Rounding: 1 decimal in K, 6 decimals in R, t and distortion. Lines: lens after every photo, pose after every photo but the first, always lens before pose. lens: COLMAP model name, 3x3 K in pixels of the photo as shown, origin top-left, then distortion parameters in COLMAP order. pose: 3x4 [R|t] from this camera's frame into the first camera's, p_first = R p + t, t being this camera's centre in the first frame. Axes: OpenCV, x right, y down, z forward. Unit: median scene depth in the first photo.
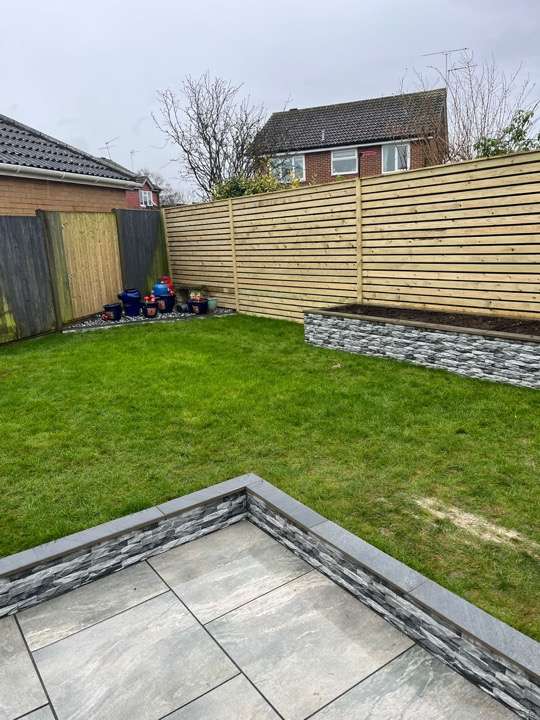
lens RADIAL K [[535.5, 0, 269.8], [0, 535.5, 361.0], [0, 0, 1]] dist [0.006840, -0.000613]
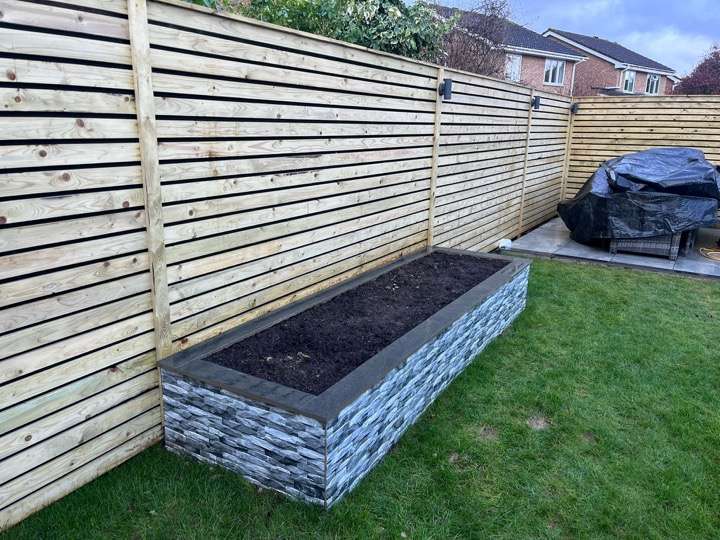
lens RADIAL K [[535.5, 0, 359.2], [0, 535.5, 269.4], [0, 0, 1]] dist [0.006840, -0.000613]
pose [[-0.363405, -0.192838, 0.911455, -0.211950], [0.219707, 0.933009, 0.284997, -0.263591], [-0.905354, 0.303822, -0.296692, 1.082168]]
